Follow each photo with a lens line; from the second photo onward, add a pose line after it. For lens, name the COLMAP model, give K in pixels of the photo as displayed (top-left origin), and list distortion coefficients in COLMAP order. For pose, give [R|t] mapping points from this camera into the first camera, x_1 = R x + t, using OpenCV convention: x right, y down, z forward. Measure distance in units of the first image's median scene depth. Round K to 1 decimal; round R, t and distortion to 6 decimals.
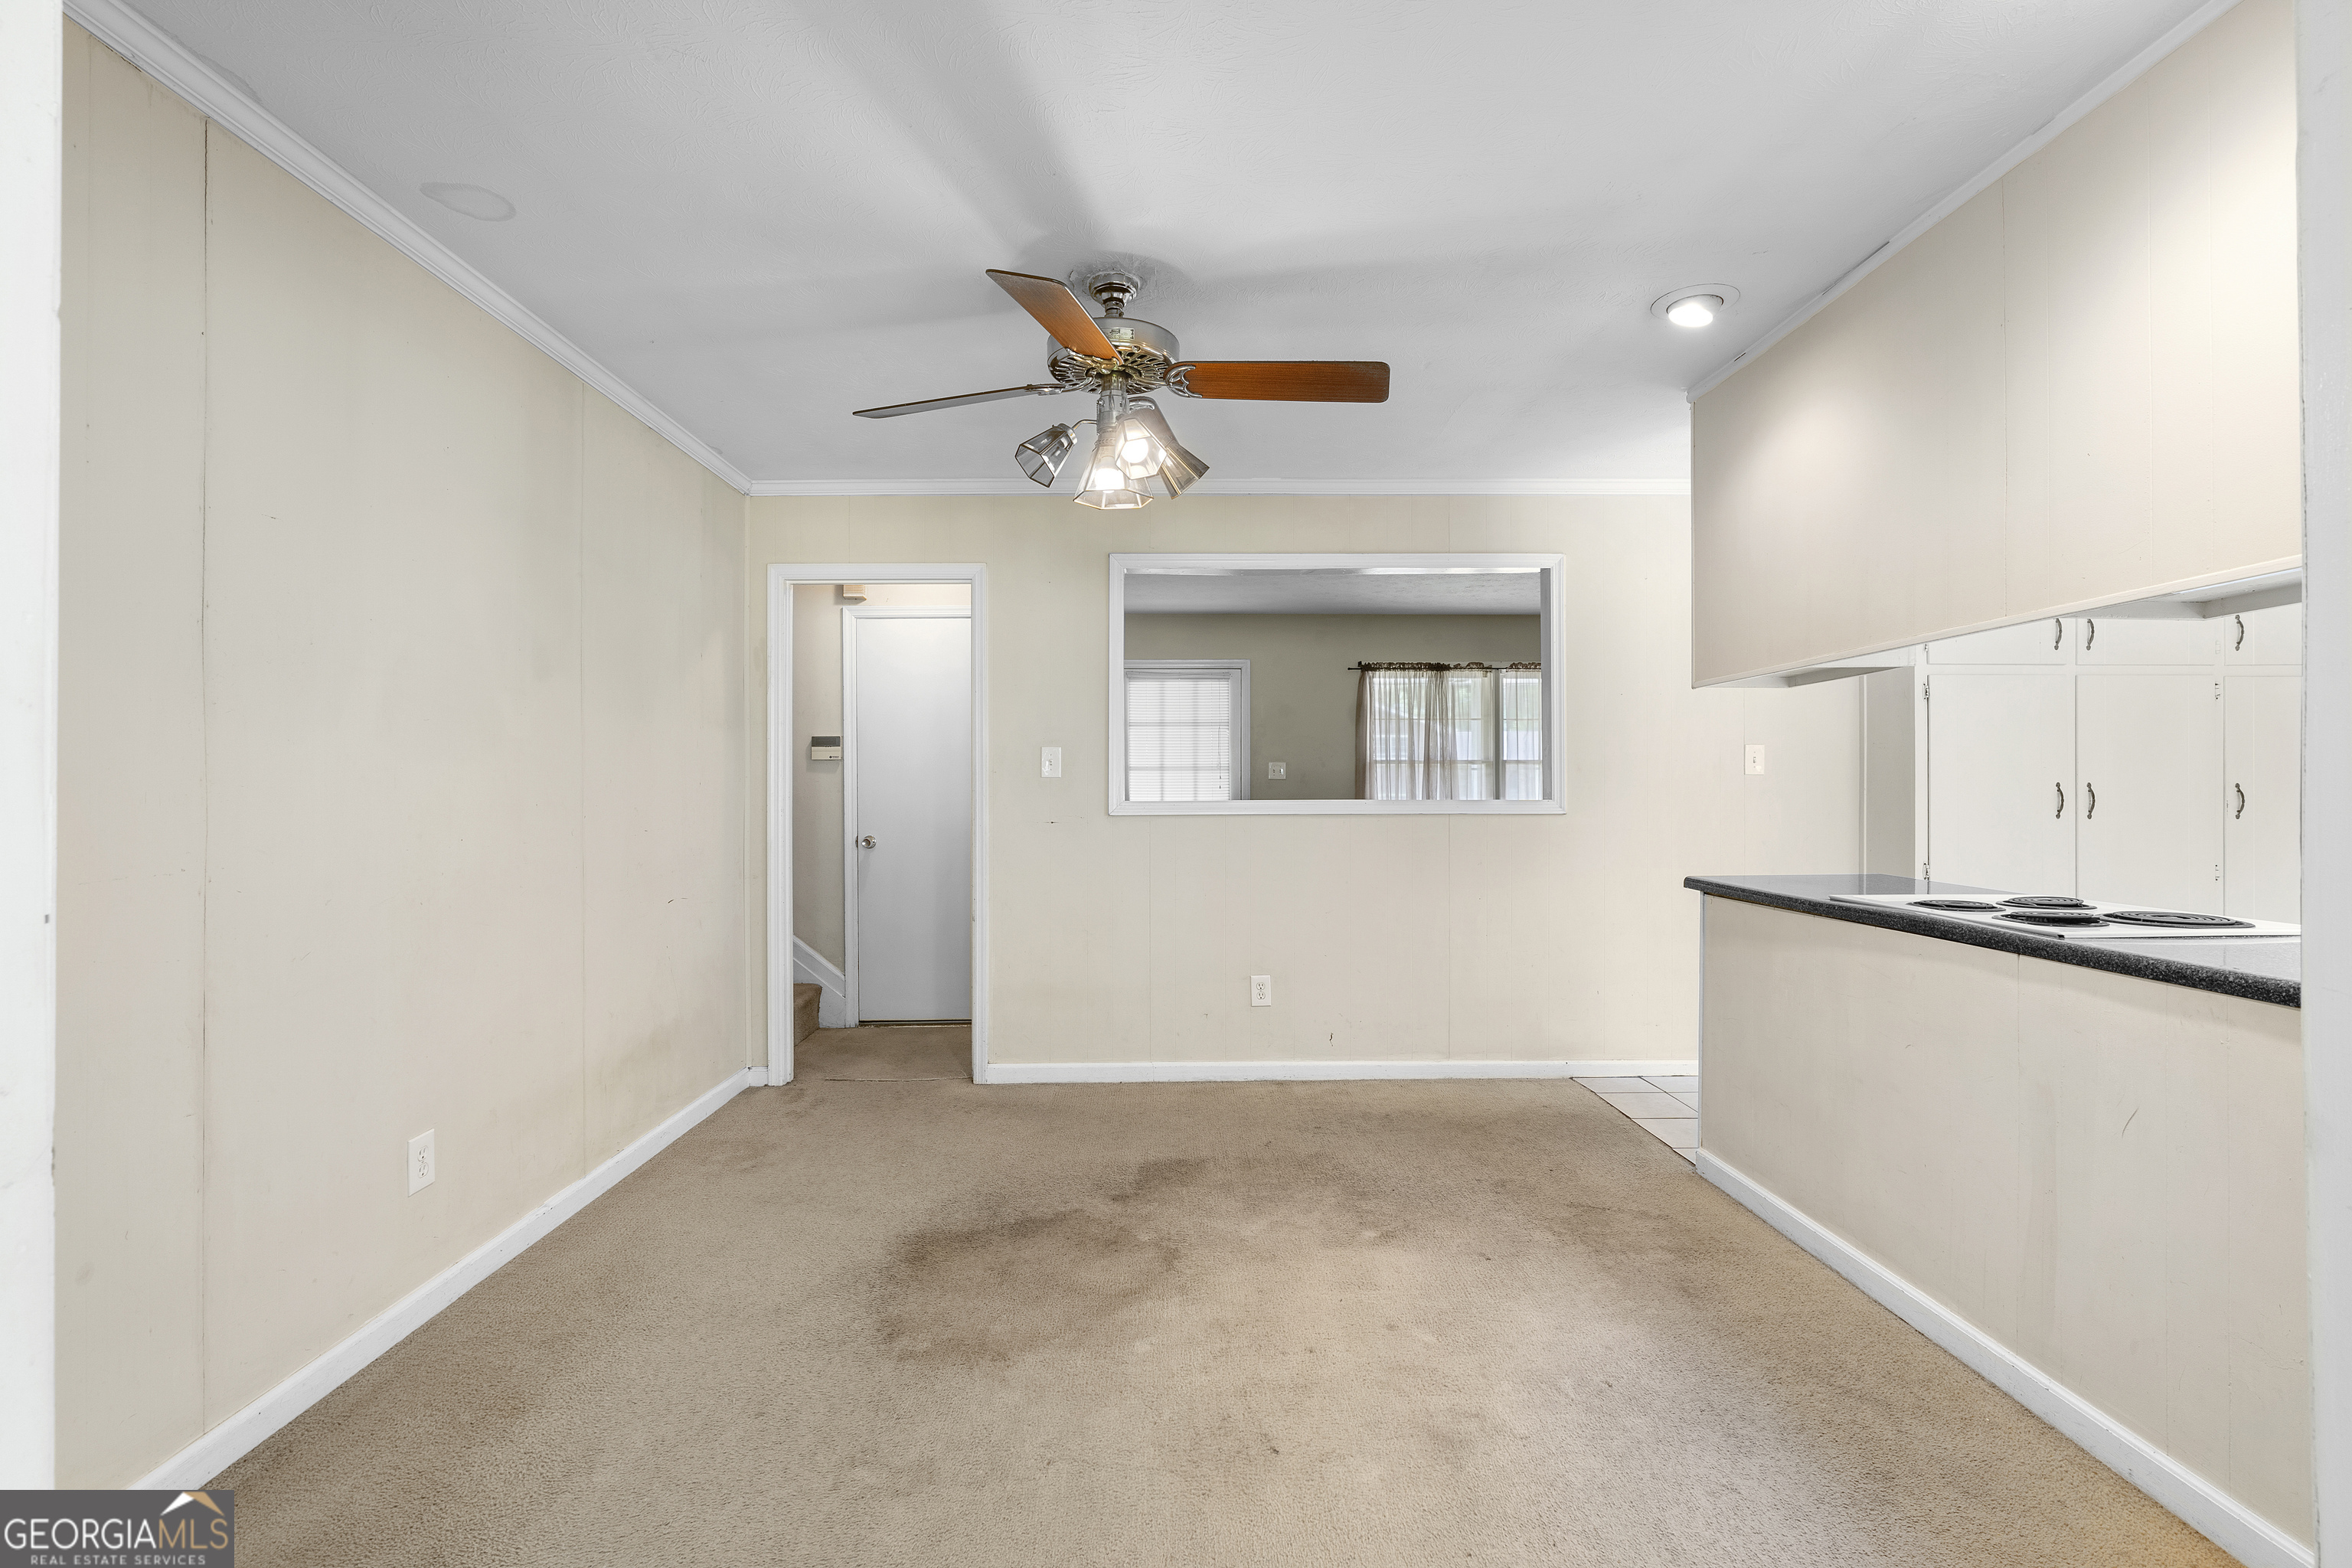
lens RADIAL K [[1076.0, 0, 1168.7], [0, 1076.0, 792.2], [0, 0, 1]] dist [-0.009124, 0.005442]
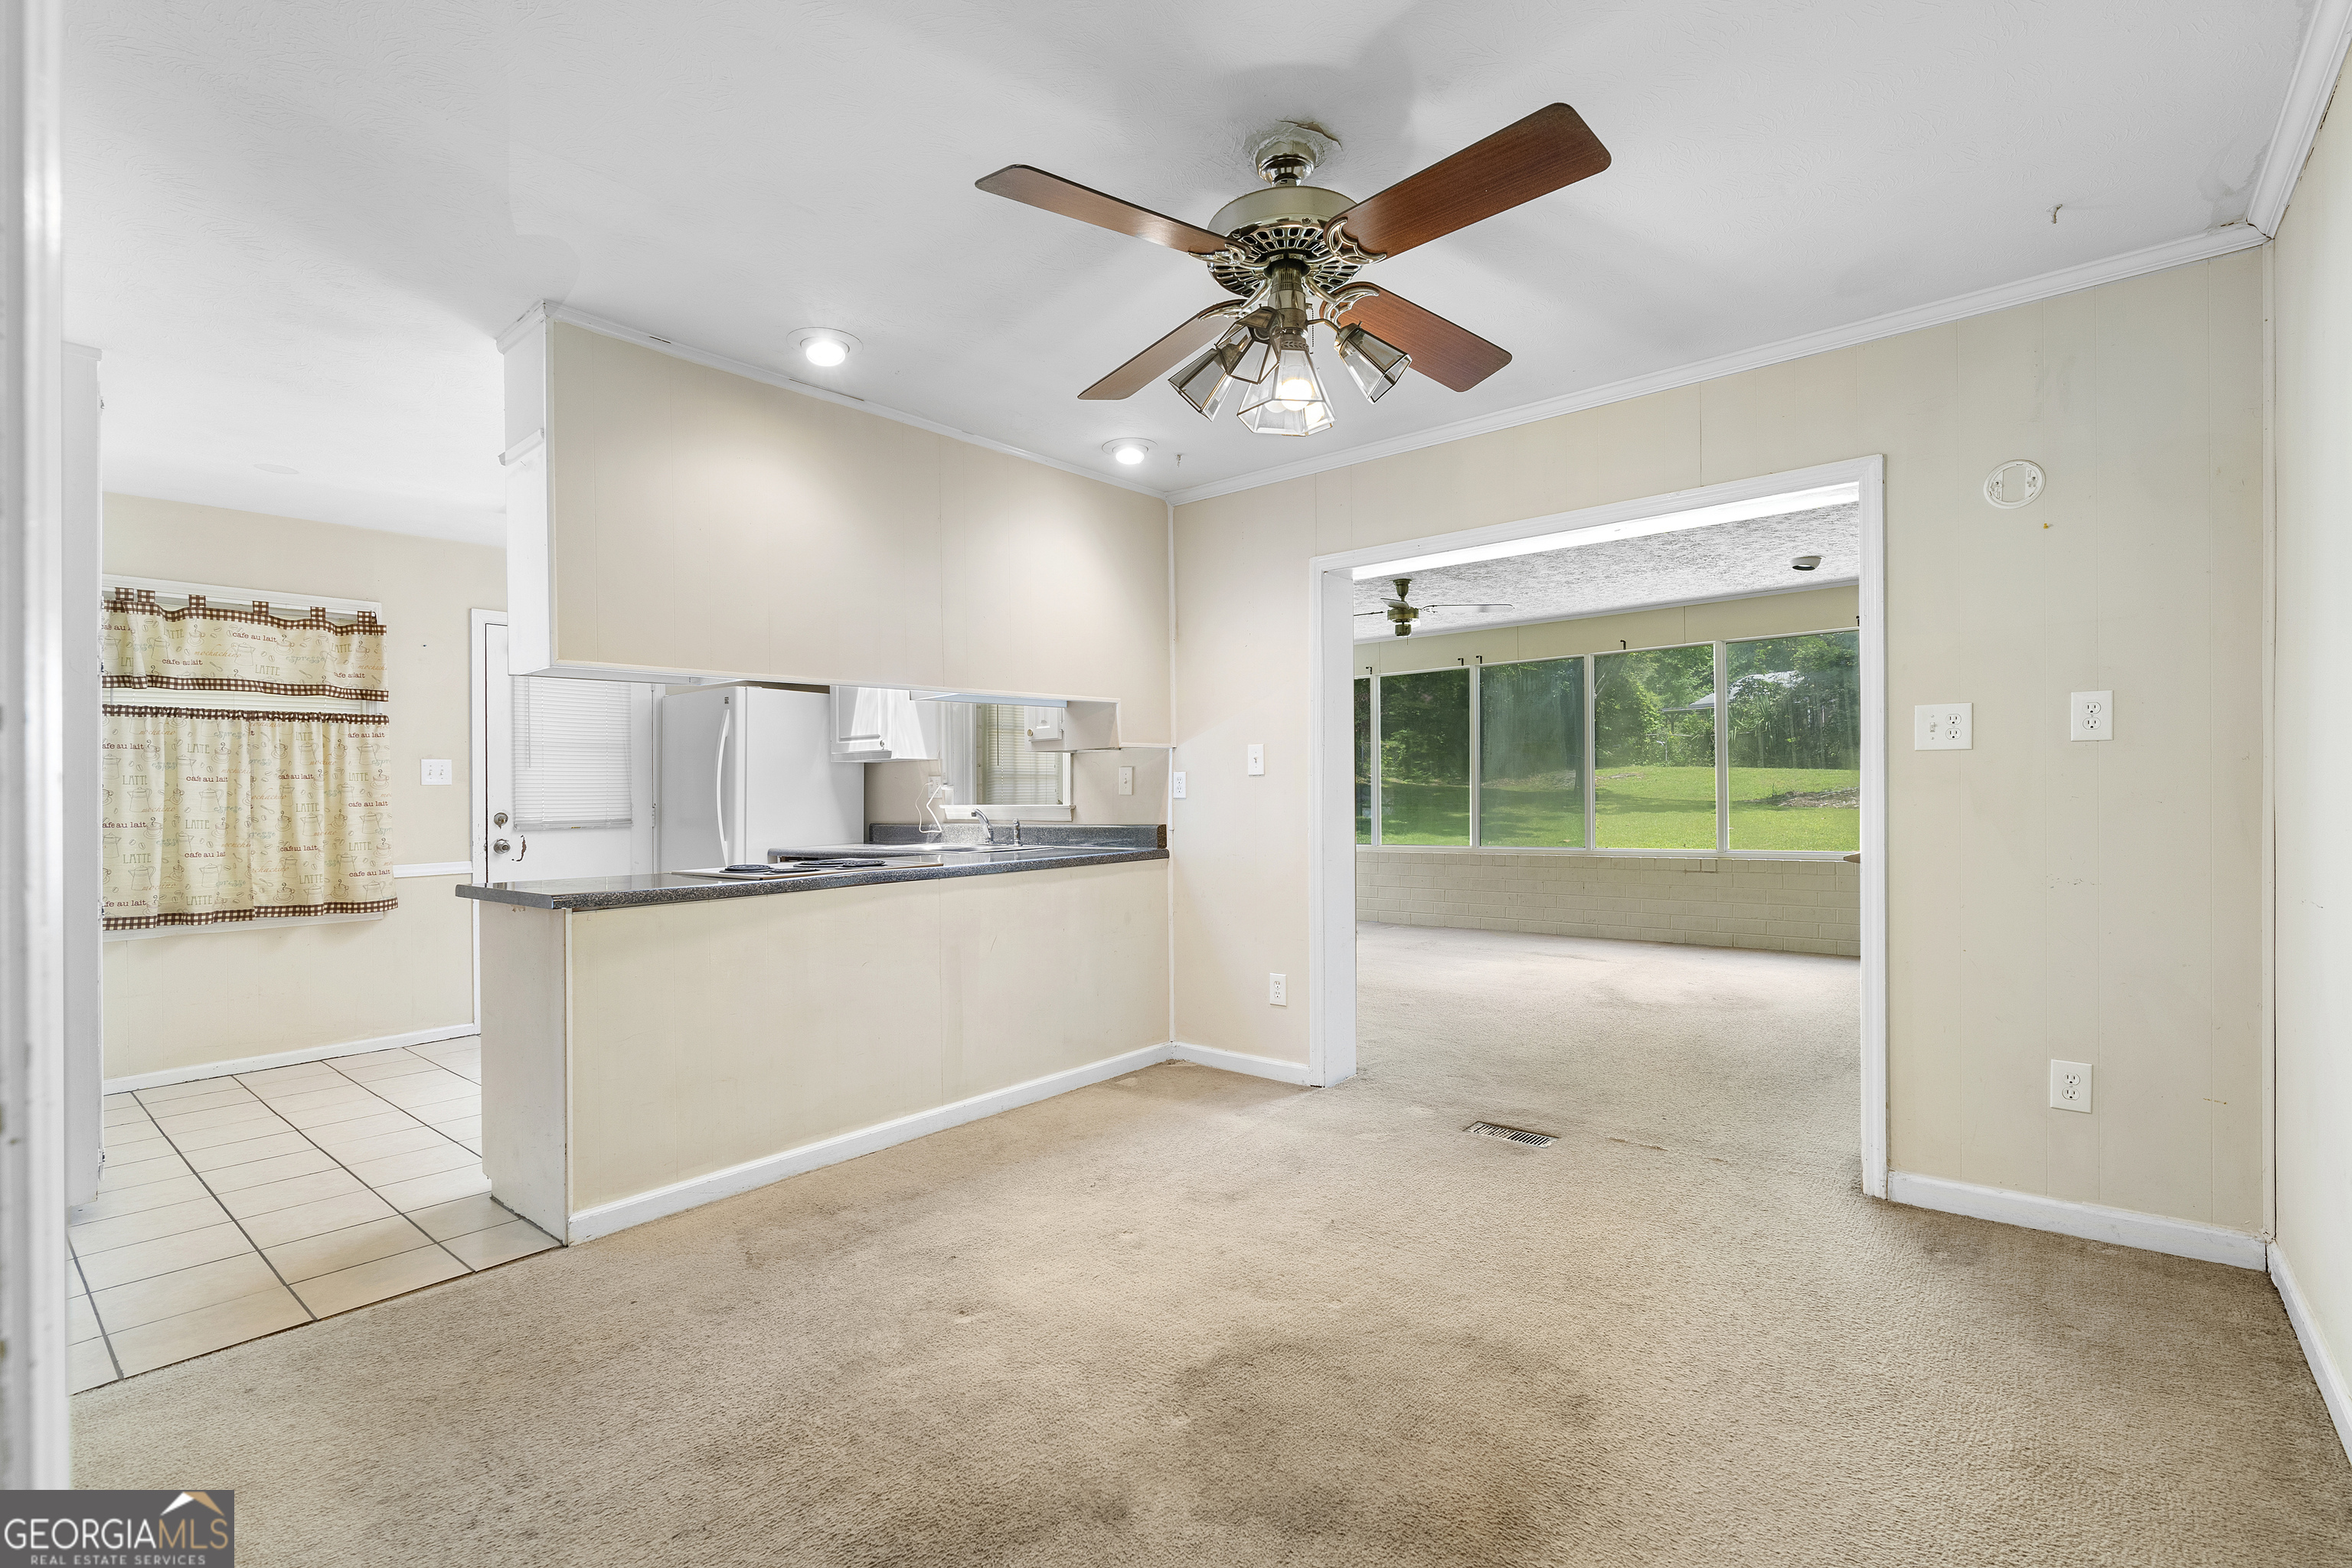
lens RADIAL K [[1076.0, 0, 1179.6], [0, 1076.0, 779.8], [0, 0, 1]] dist [-0.009124, 0.005442]
pose [[-0.766969, 0.020784, 0.641348, -0.491962], [0.018063, 0.999779, -0.010798, 0.012111], [-0.641430, 0.003303, -0.767174, 1.595670]]
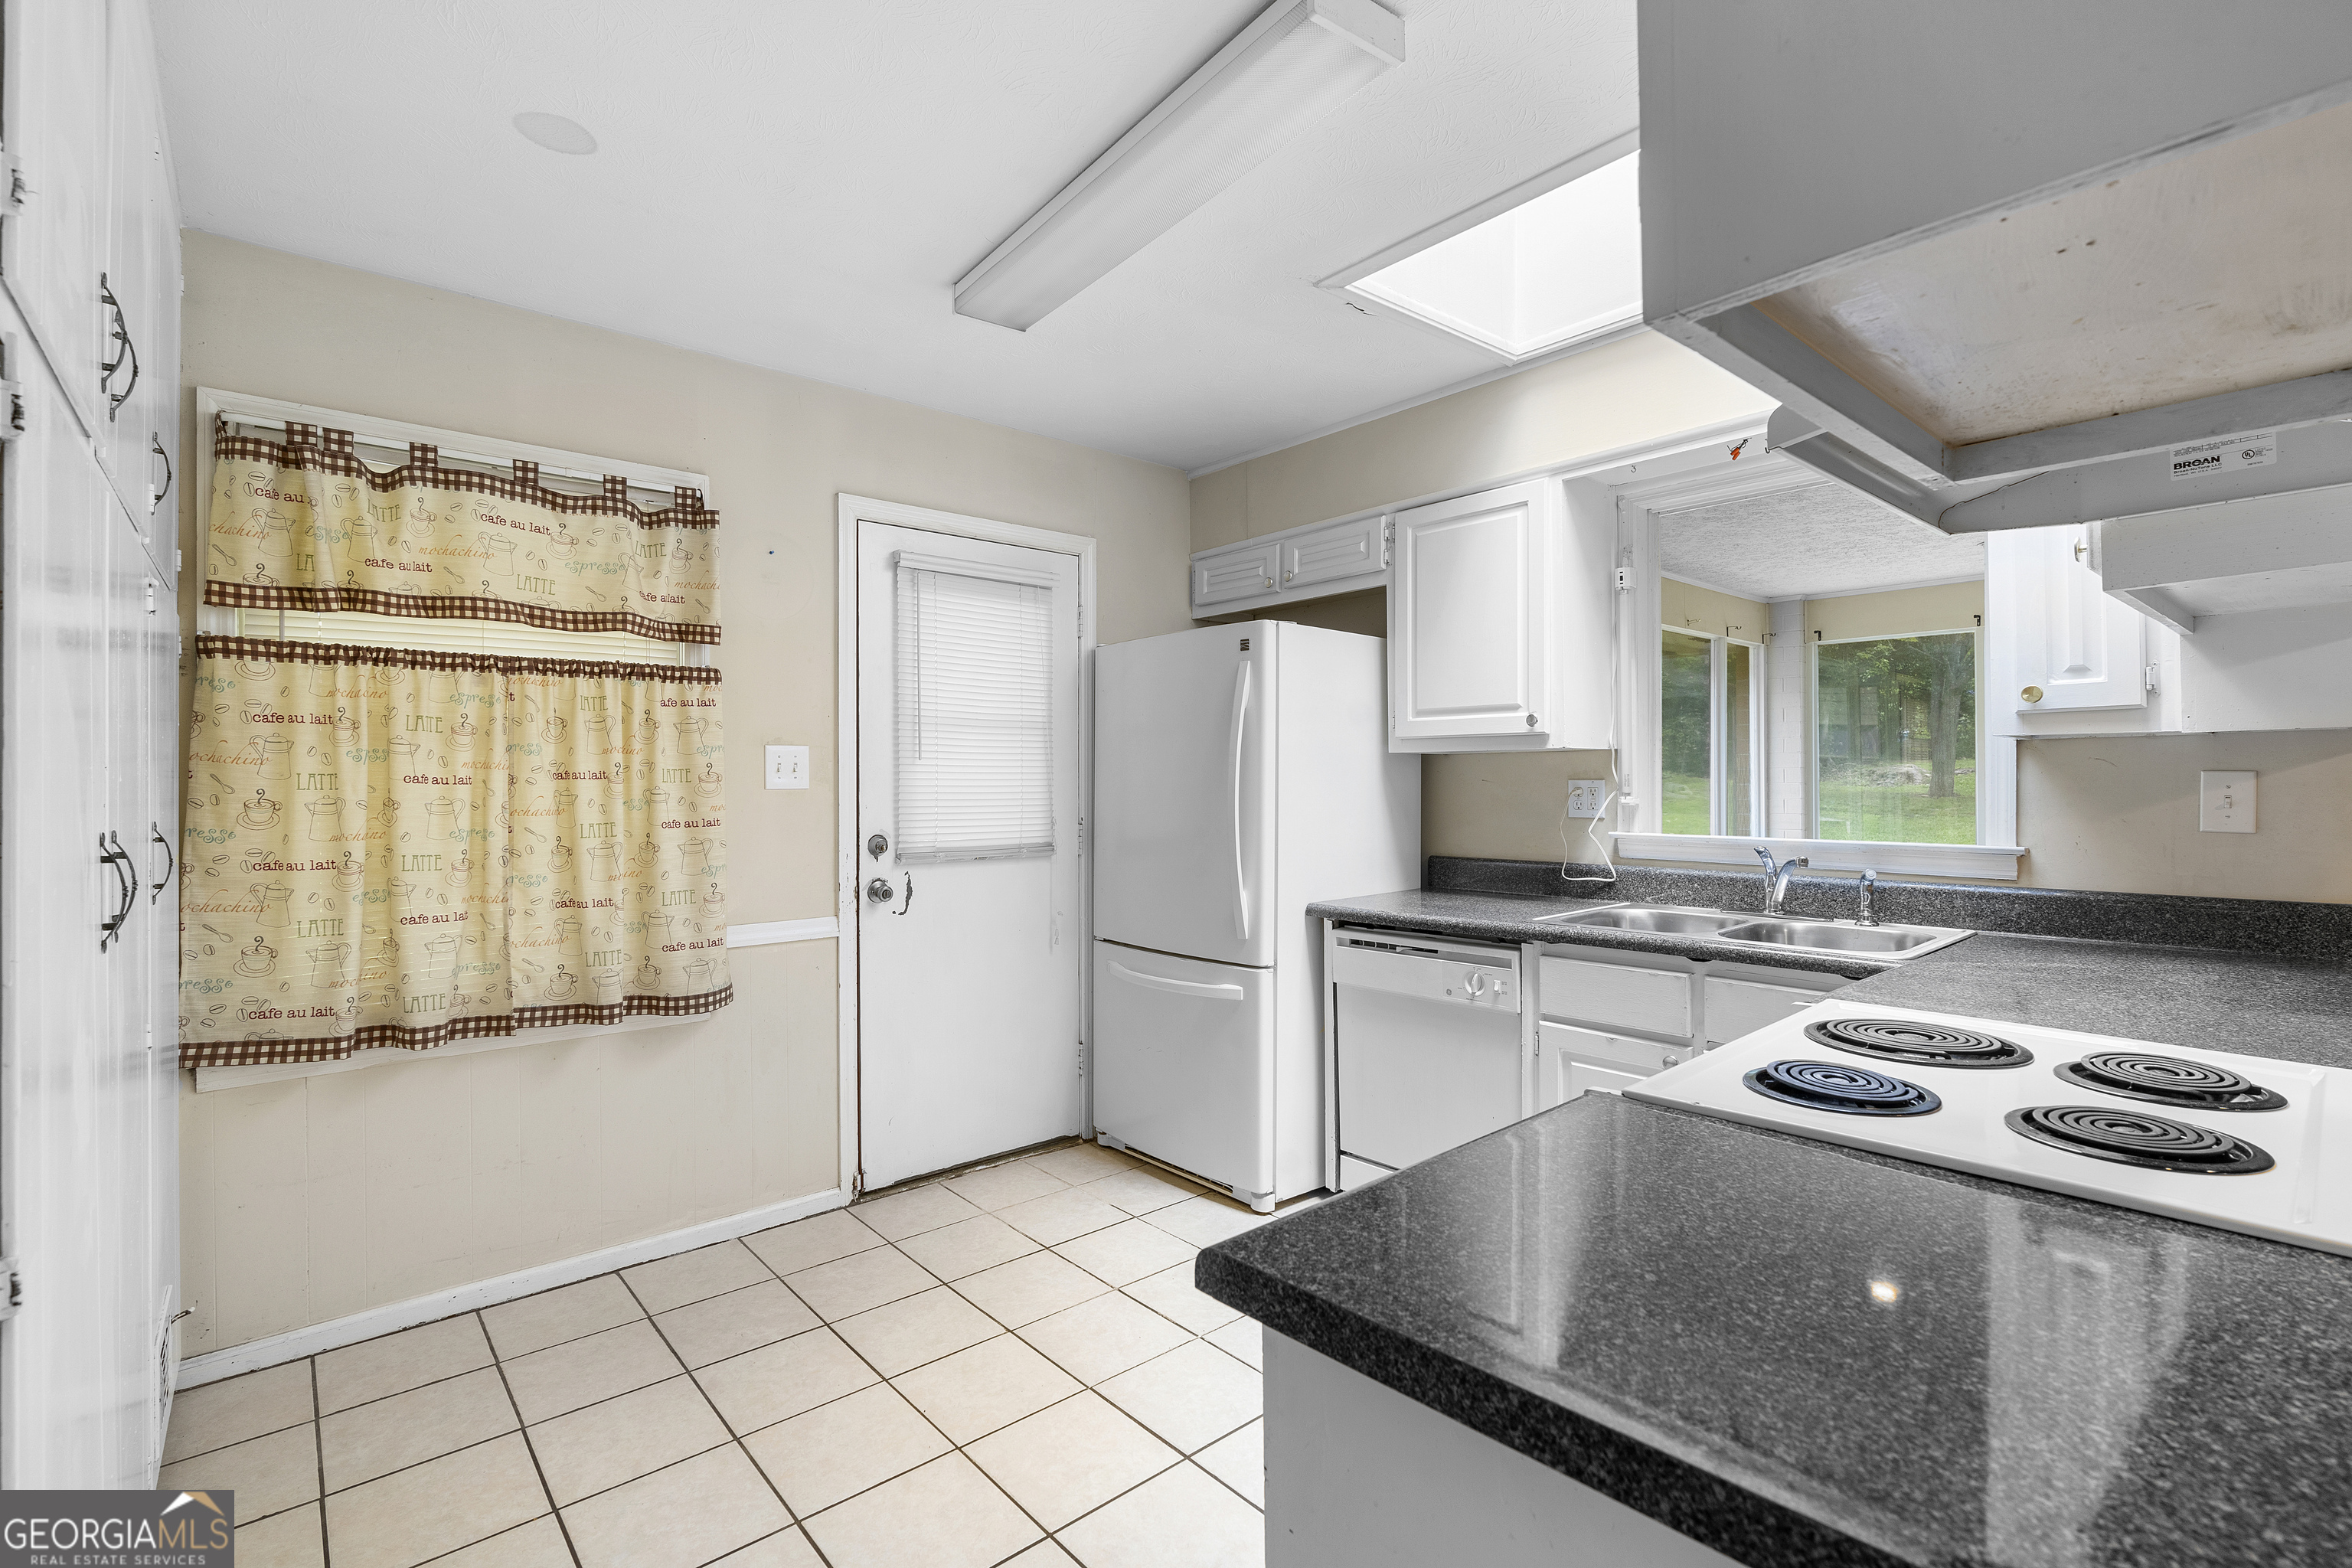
lens RADIAL K [[1076.0, 0, 1165.2], [0, 1076.0, 779.9], [0, 0, 1]] dist [-0.009124, 0.005442]
pose [[-0.637914, 0.006025, 0.770084, 0.063620], [0.006932, 0.999974, -0.002081, -0.007629], [-0.770076, 0.004010, -0.637939, 1.496100]]
